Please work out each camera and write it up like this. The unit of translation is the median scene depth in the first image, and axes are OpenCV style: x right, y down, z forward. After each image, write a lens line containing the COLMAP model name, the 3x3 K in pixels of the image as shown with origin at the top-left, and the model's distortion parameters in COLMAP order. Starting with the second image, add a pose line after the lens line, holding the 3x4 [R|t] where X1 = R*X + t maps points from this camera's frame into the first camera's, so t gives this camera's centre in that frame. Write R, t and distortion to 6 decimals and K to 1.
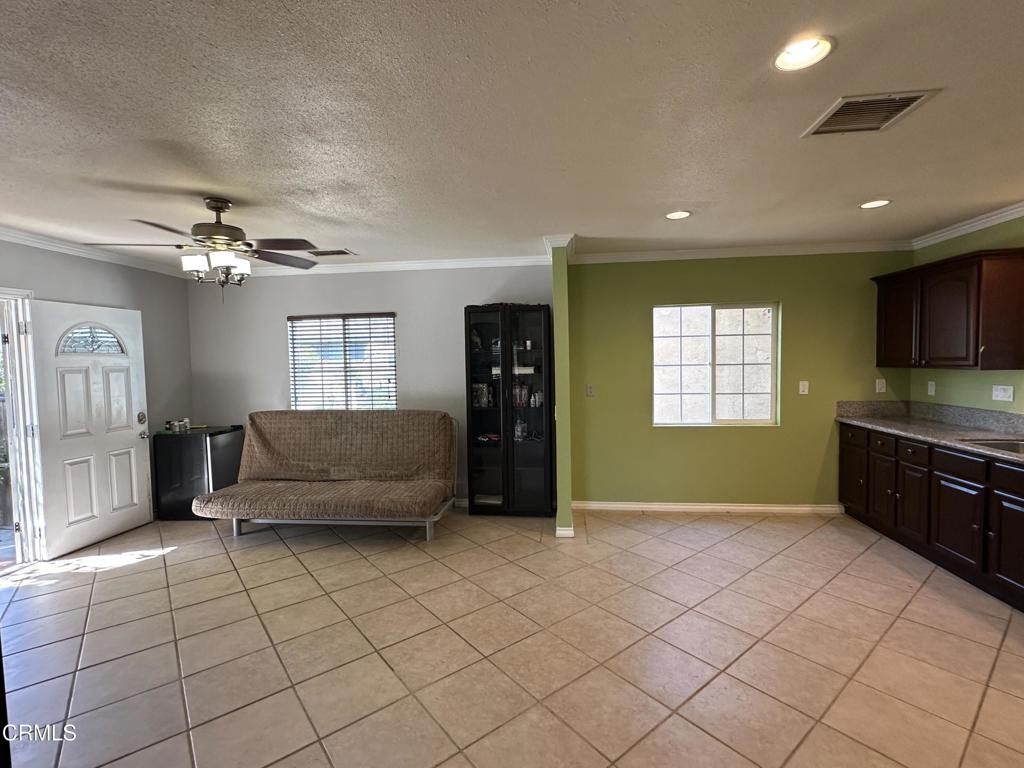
lens RADIAL K [[478.2, 0, 513.6], [0, 478.2, 380.2], [0, 0, 1]] dist [-0.001025, 0.000079]
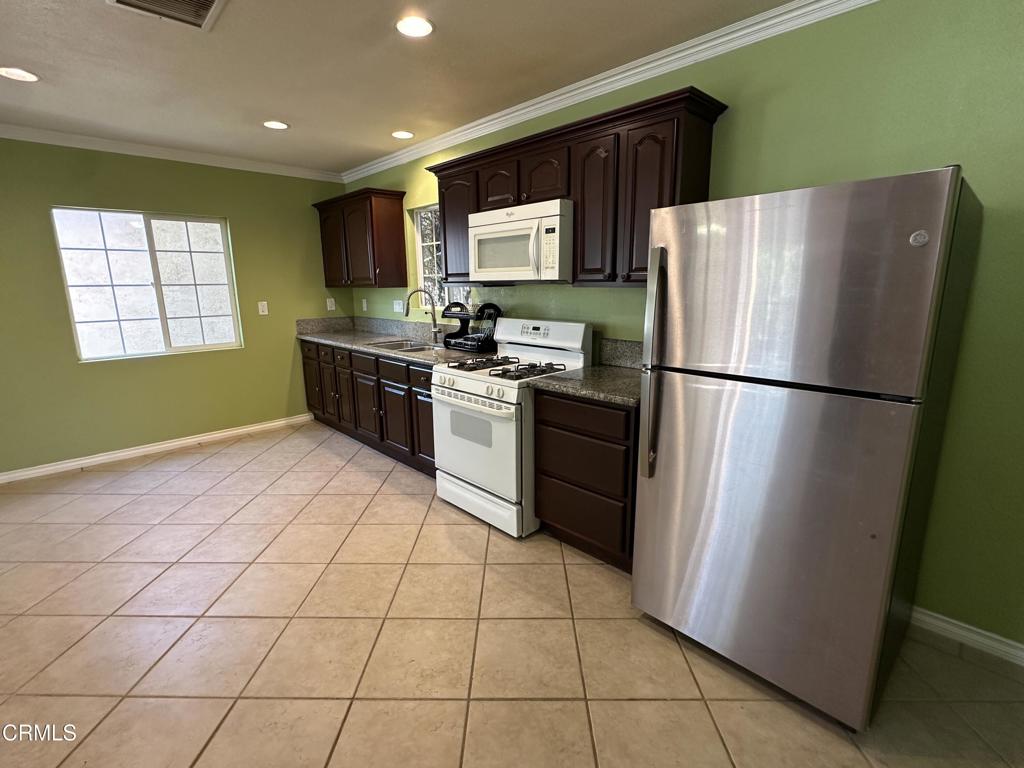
lens RADIAL K [[478.2, 0, 510.3], [0, 478.2, 382.5], [0, 0, 1]] dist [-0.001025, 0.000079]
pose [[0.640985, -0.148708, 0.753010, 0.153658], [0.033179, 0.985504, 0.166379, 0.019734], [-0.766836, -0.081662, 0.636627, -0.070890]]
